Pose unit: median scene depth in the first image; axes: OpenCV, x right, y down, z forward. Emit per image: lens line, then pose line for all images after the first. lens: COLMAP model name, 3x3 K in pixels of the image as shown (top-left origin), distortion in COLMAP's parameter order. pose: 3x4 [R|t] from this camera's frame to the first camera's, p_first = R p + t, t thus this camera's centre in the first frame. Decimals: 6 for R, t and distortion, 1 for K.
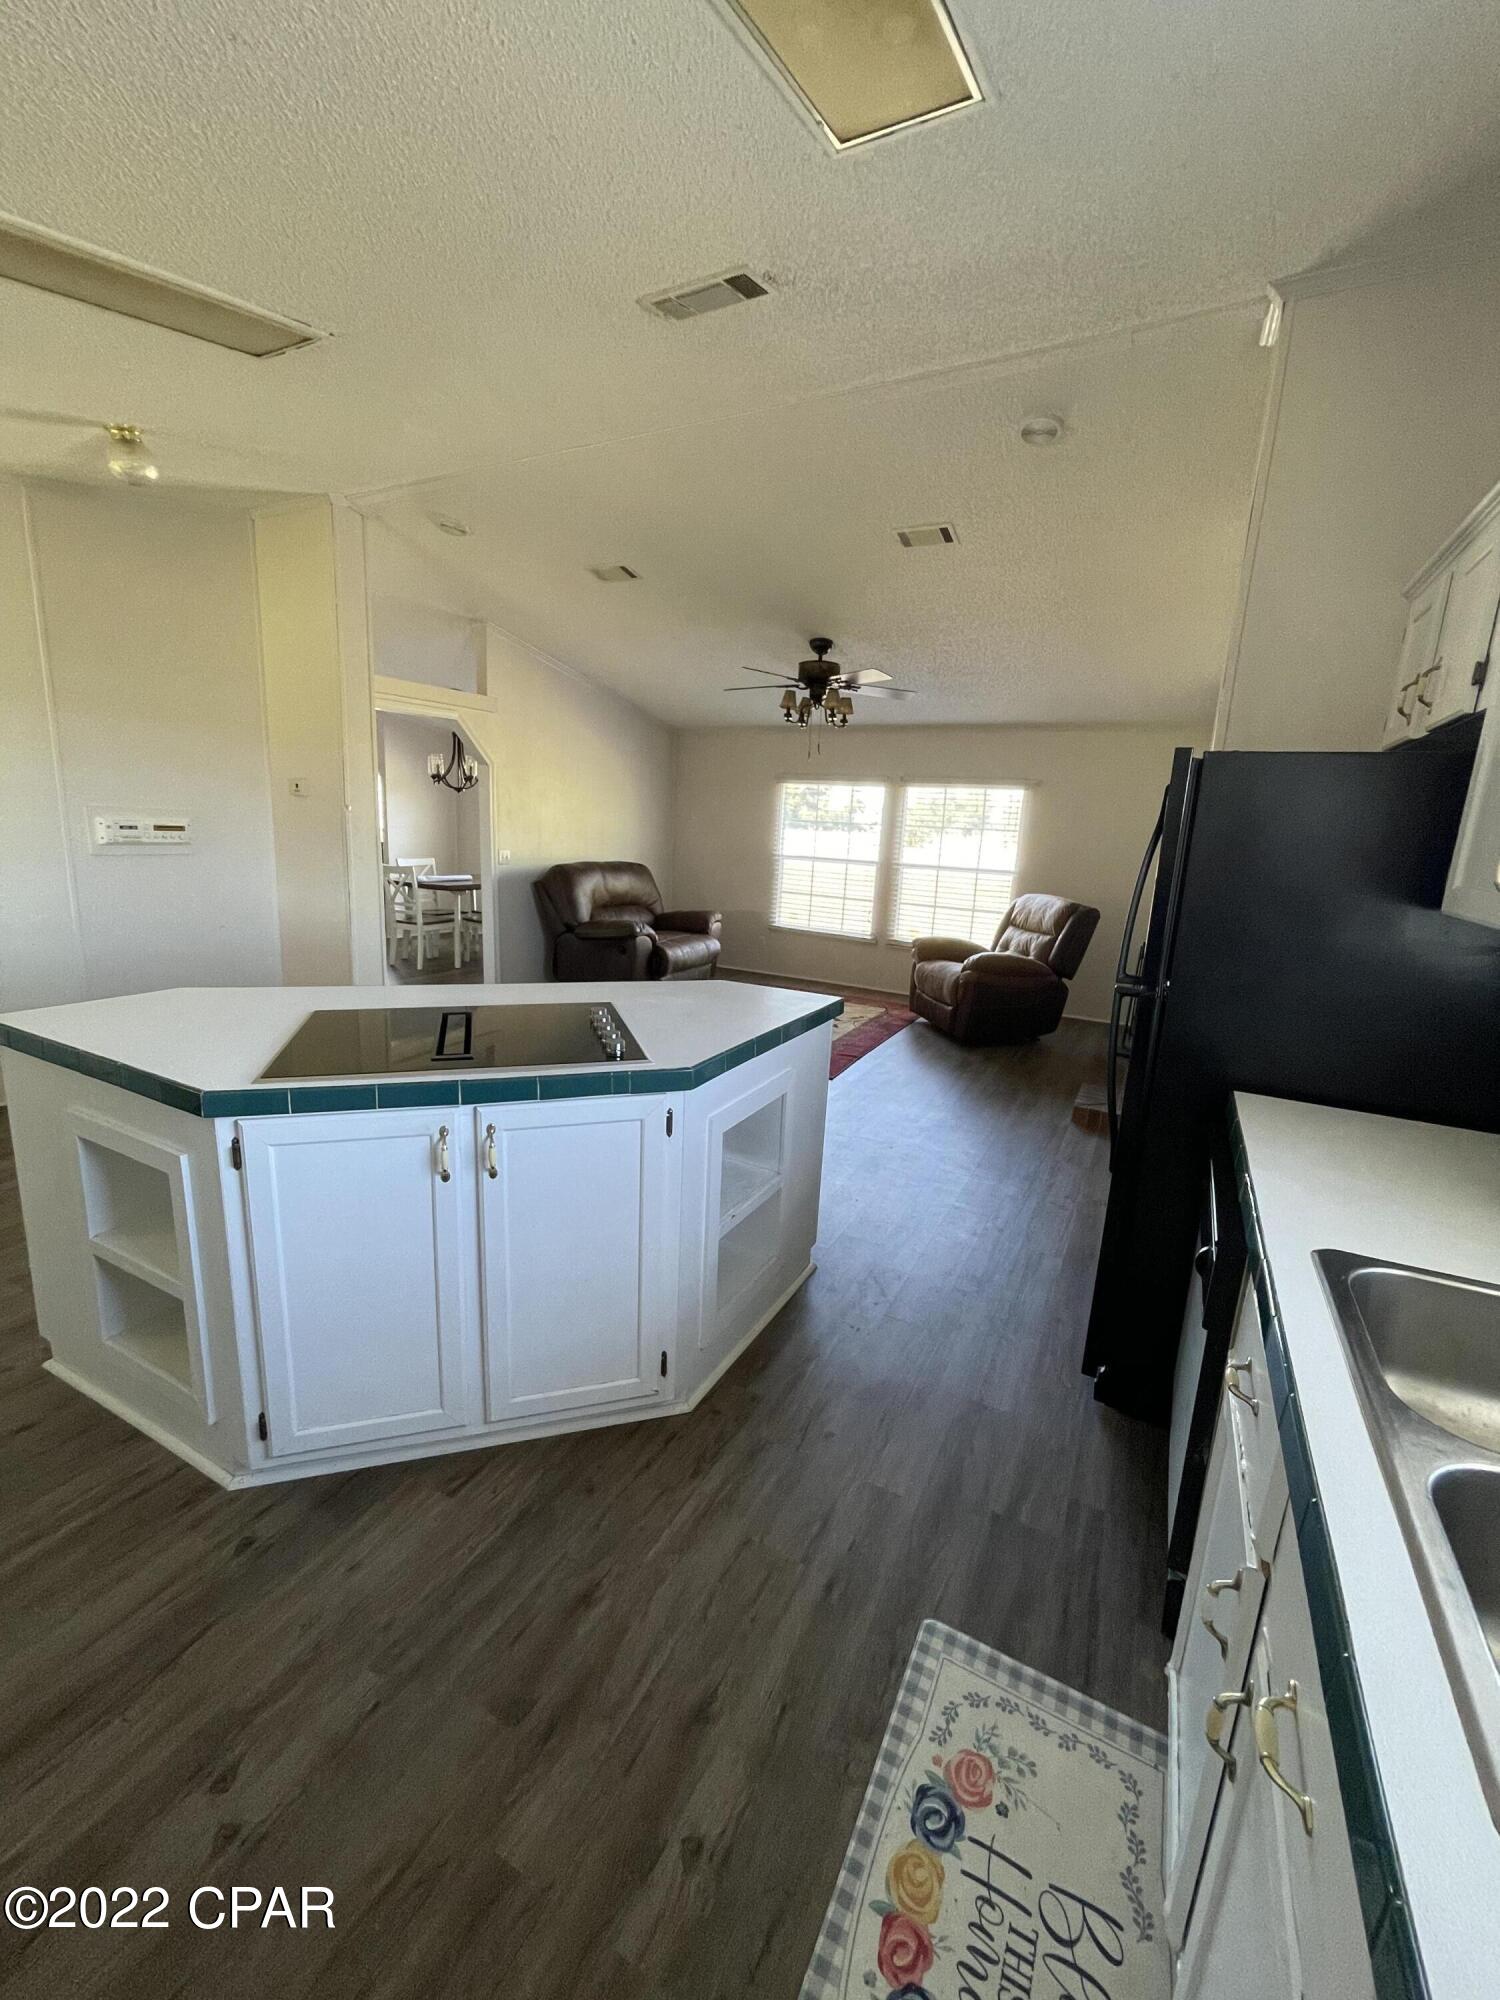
lens RADIAL K [[816.9, 0, 750.0], [0, 816.9, 1000.0], [0, 0, 1]] dist [0.003322, 0.000137]
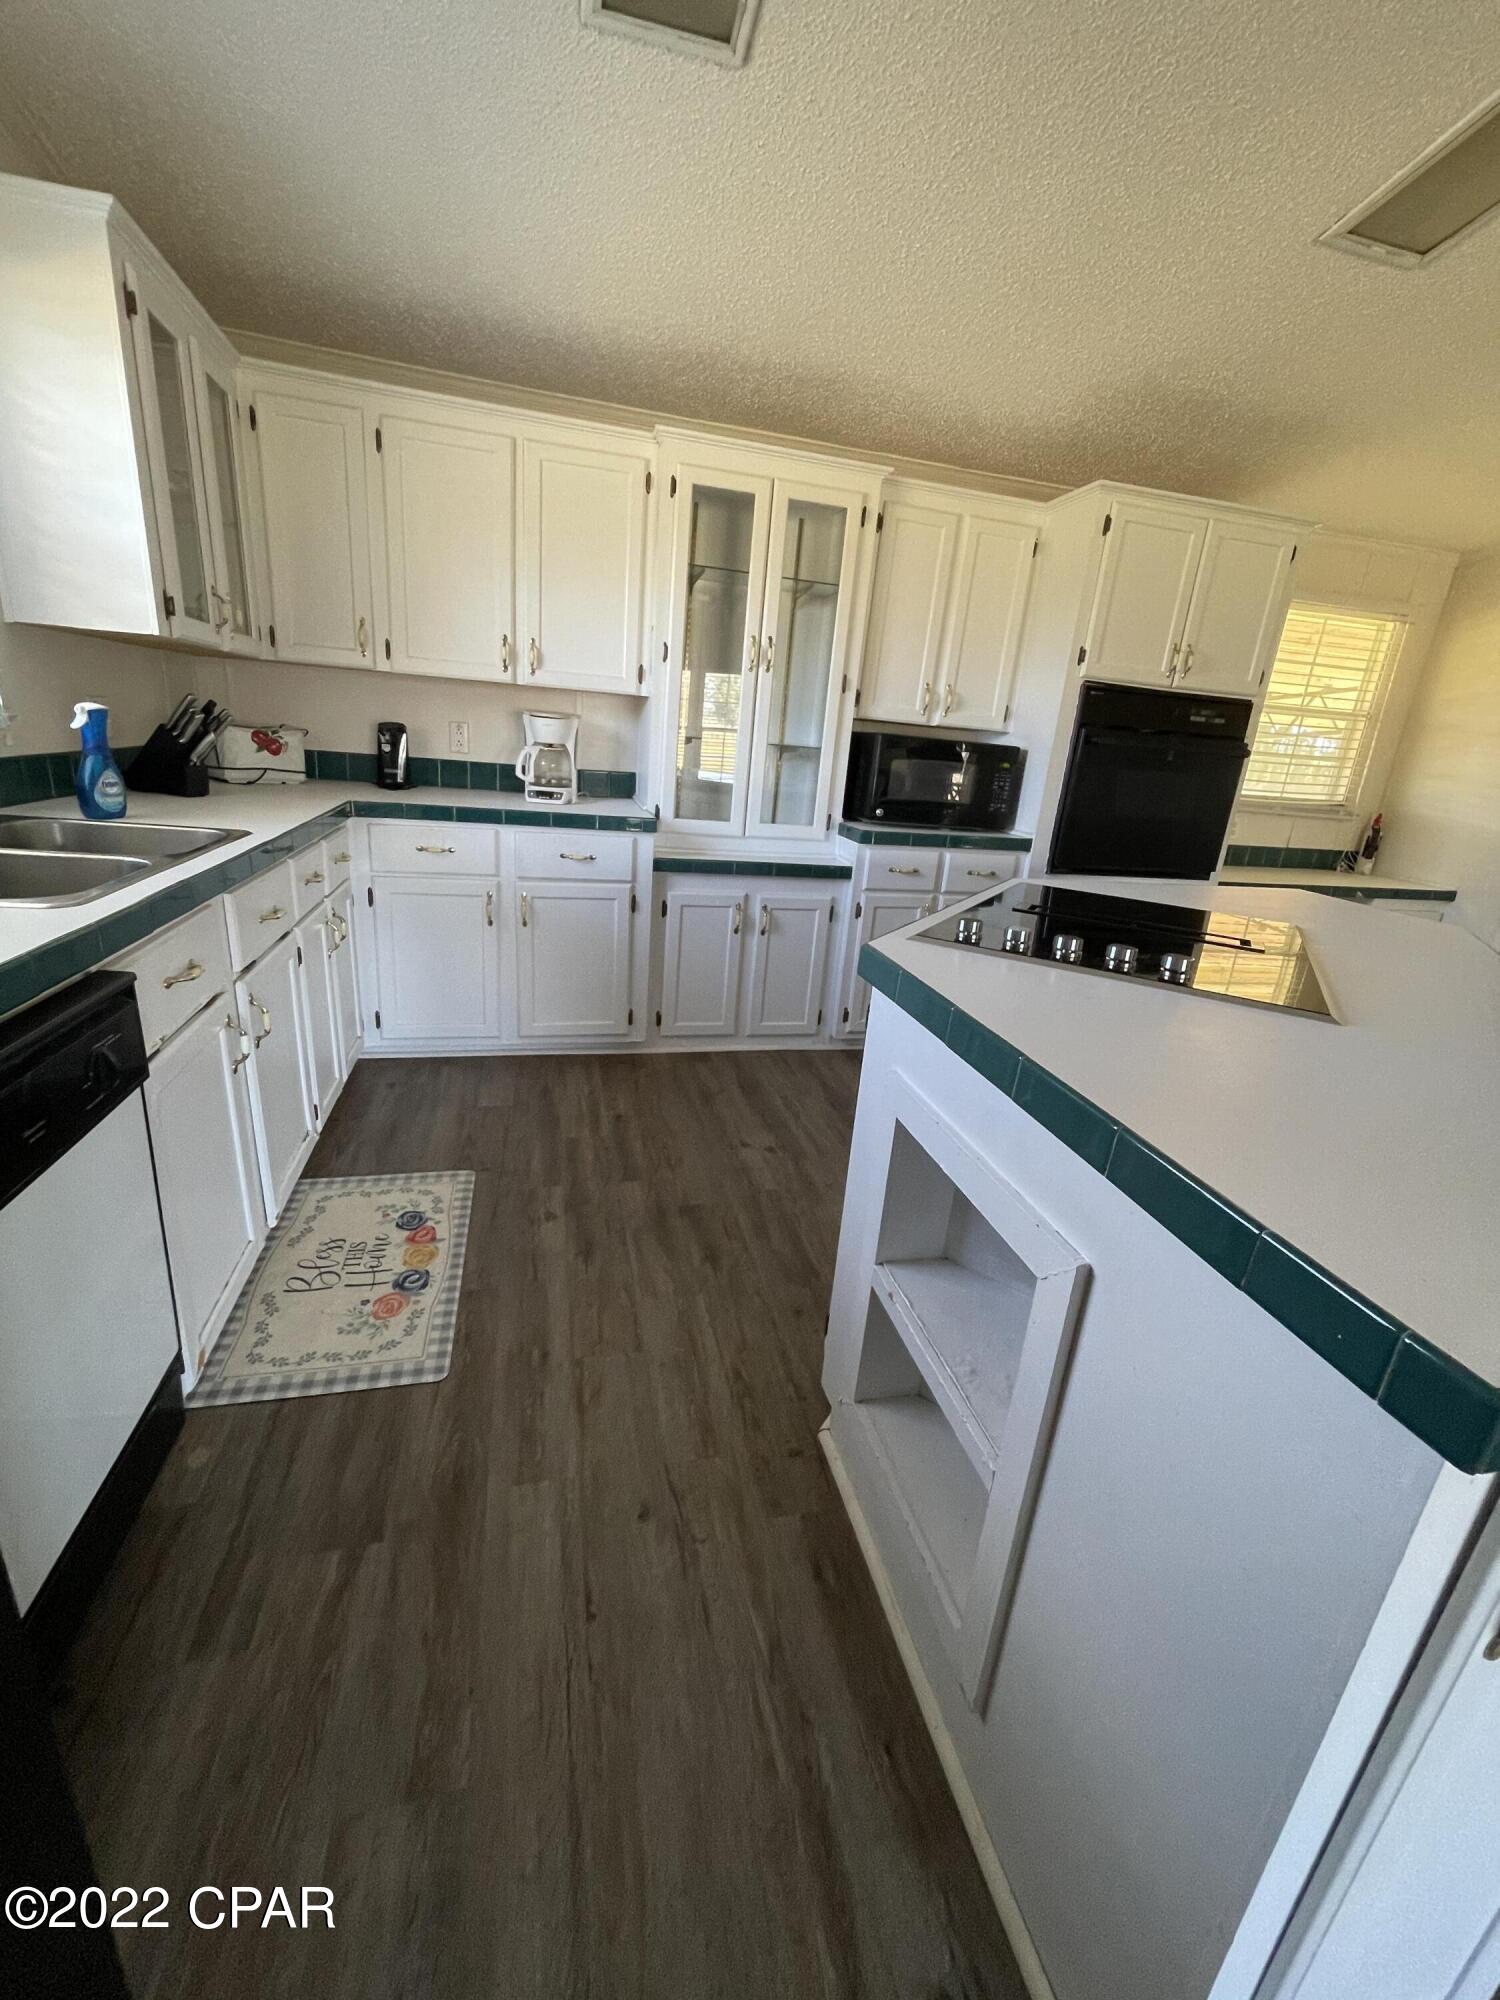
lens RADIAL K [[816.9, 0, 750.0], [0, 816.9, 1000.0], [0, 0, 1]] dist [0.003322, 0.000137]
pose [[-0.746557, 0.110315, -0.656112, 0.585438], [-0.245880, 0.870596, 0.426152, -0.189947], [0.618220, 0.479472, -0.622825, 1.755201]]
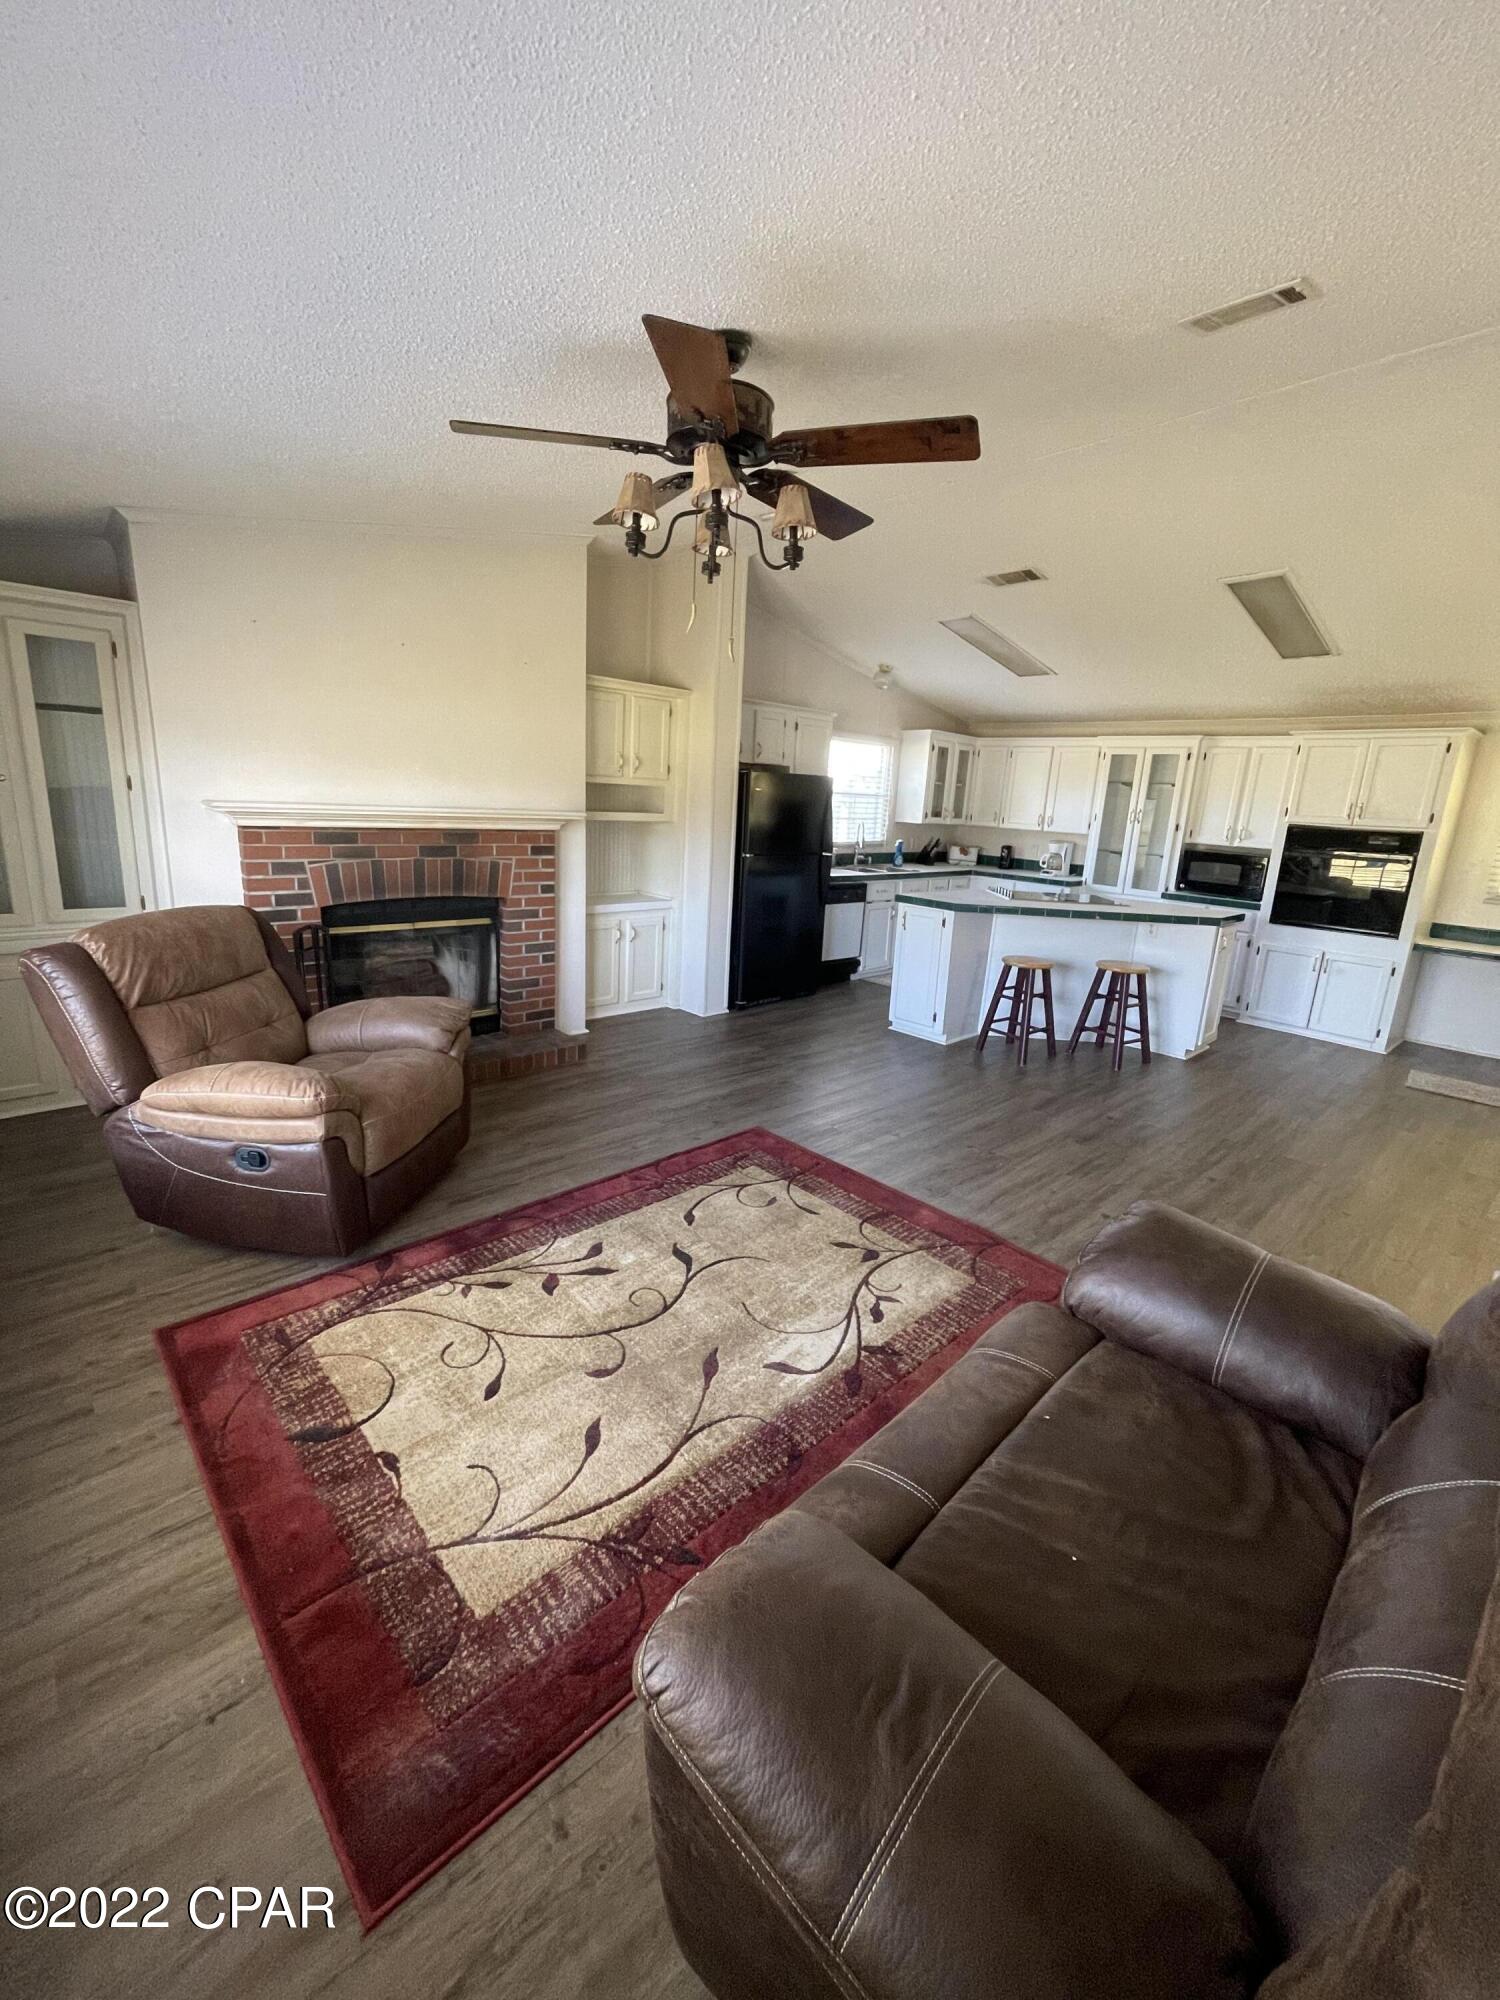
lens RADIAL K [[825.8, 0, 740.9], [0, 825.8, 1007.2], [0, 0, 1]] dist [0.001256, 0.000031]
pose [[-0.937630, -0.172518, 0.301806, -0.415186], [-0.019248, 0.892604, 0.450431, -1.278799], [-0.347100, 0.416529, -0.840253, 5.637487]]
